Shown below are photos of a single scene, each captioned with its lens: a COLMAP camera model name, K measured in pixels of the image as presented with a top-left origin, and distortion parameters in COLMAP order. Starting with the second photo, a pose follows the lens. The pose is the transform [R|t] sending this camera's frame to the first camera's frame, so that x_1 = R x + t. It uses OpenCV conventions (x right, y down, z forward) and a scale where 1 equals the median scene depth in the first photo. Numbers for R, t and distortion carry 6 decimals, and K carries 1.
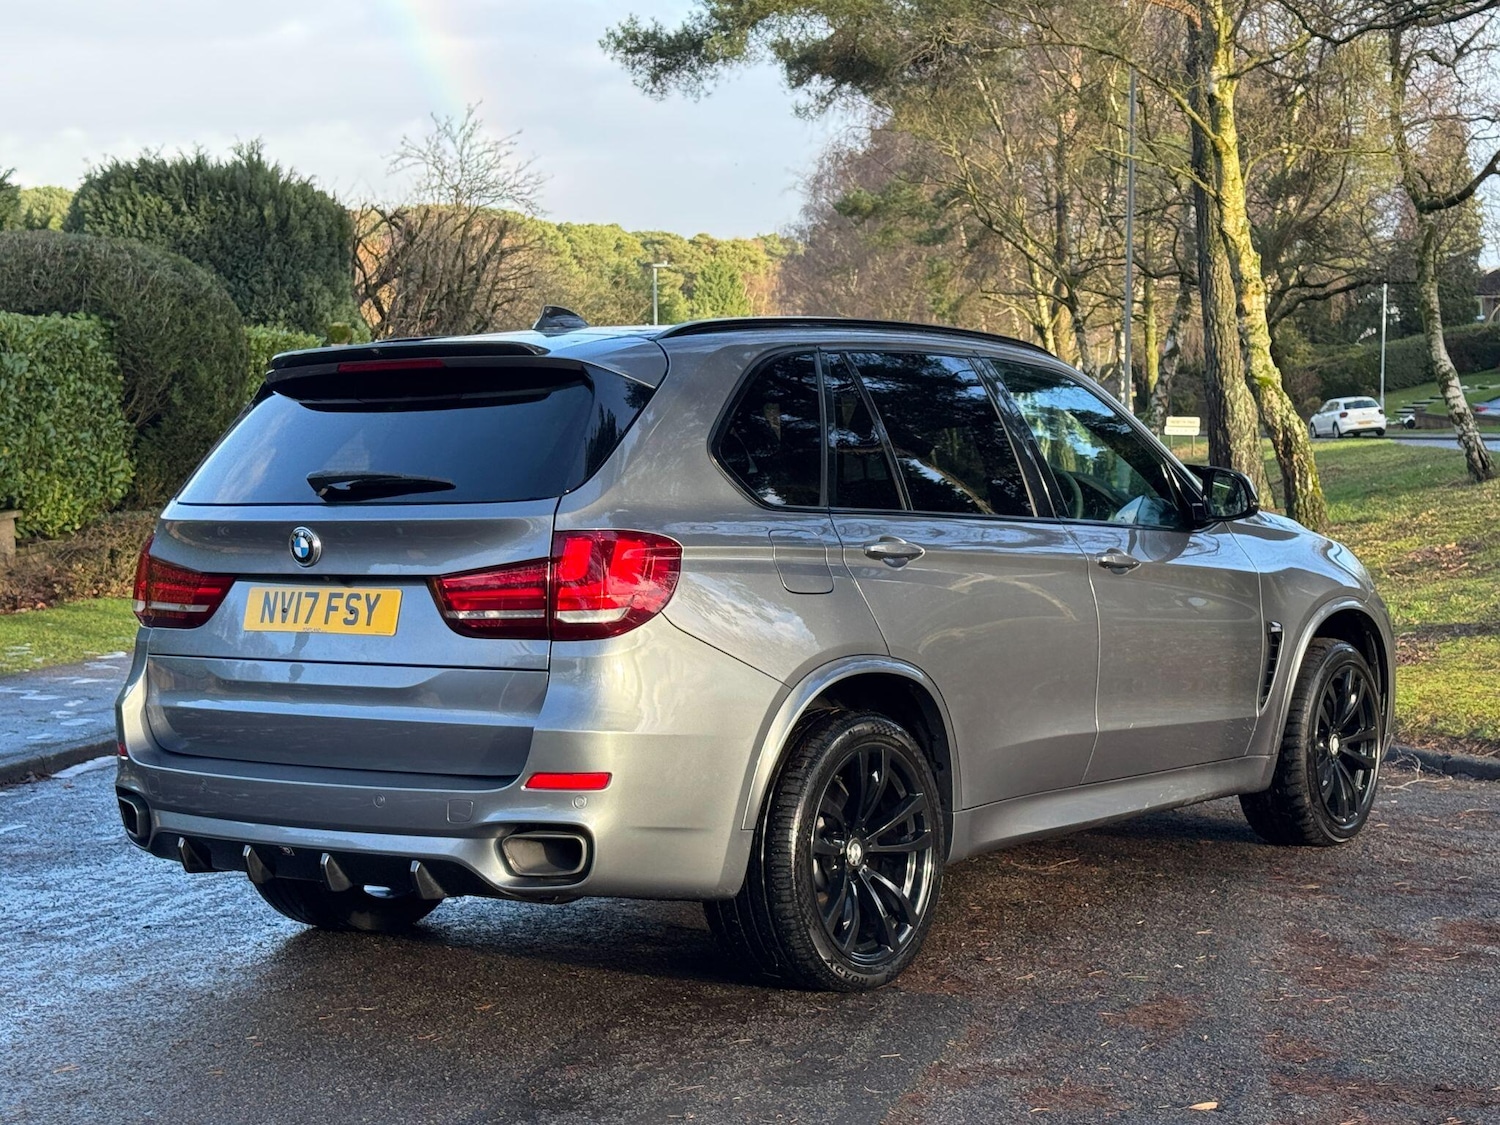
lens RADIAL K [[2071.2, 0, 754.6], [0, 2071.2, 562.1], [0, 0, 1]] dist [0.194595, -0.413691]
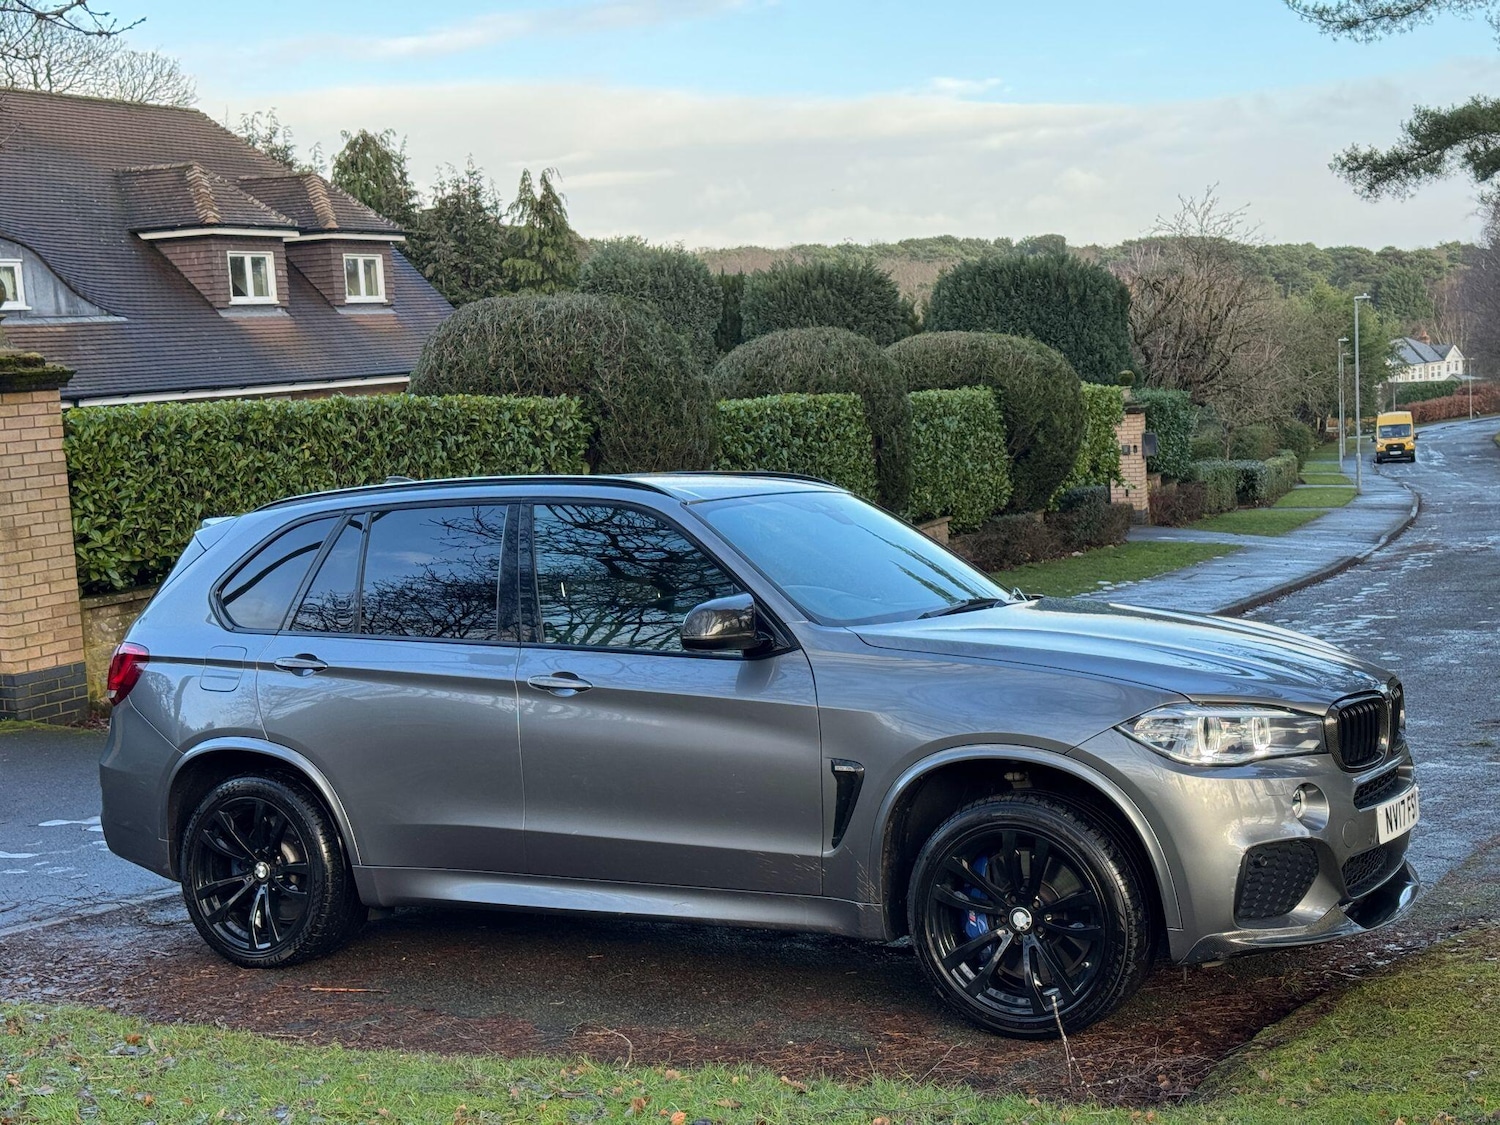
lens RADIAL K [[2071.2, 0, 754.6], [0, 2071.2, 562.1], [0, 0, 1]] dist [0.194595, -0.413691]
pose [[0.952903, -0.008764, -0.303147, -0.014337], [0.014347, 0.999766, 0.016195, -0.012894], [0.302934, -0.019781, 0.952806, -0.389141]]
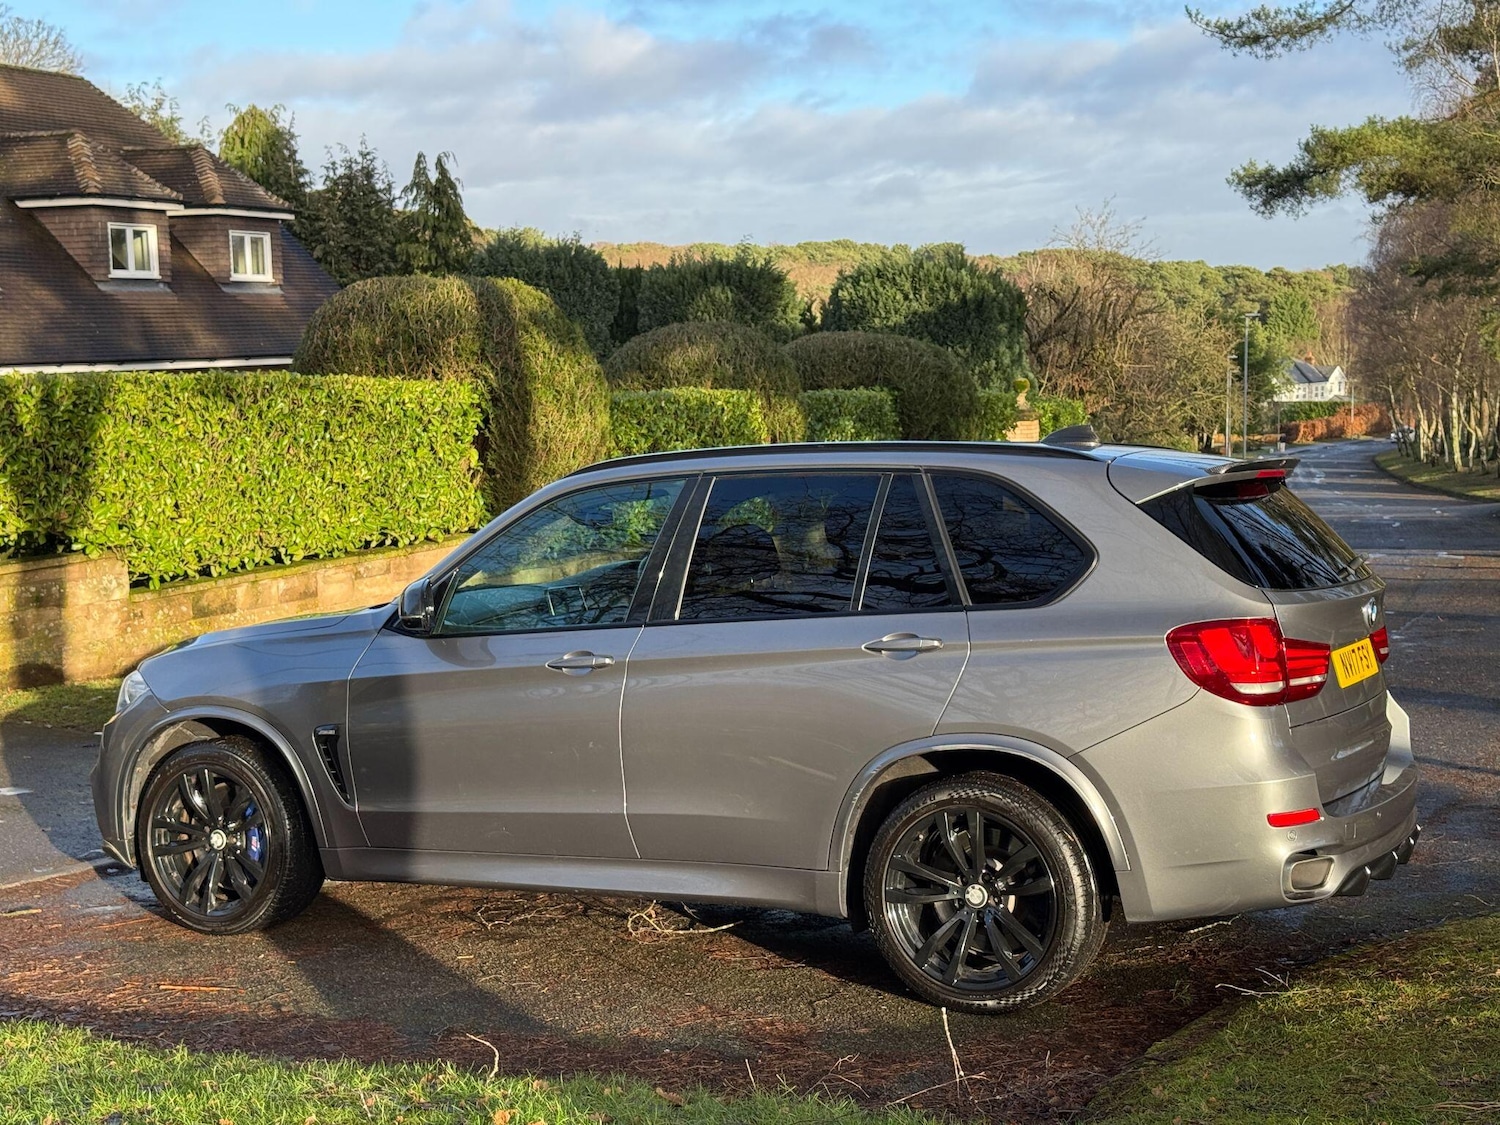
lens RADIAL K [[2056.0, 0, 770.8], [0, 2056.0, 578.7], [0, 0, 1]] dist [0.216010, -0.530779]
pose [[0.969581, 0.021638, -0.243812, -0.021126], [-0.016496, 0.999597, 0.023112, -0.009573], [0.244214, -0.018387, 0.969547, -0.368475]]
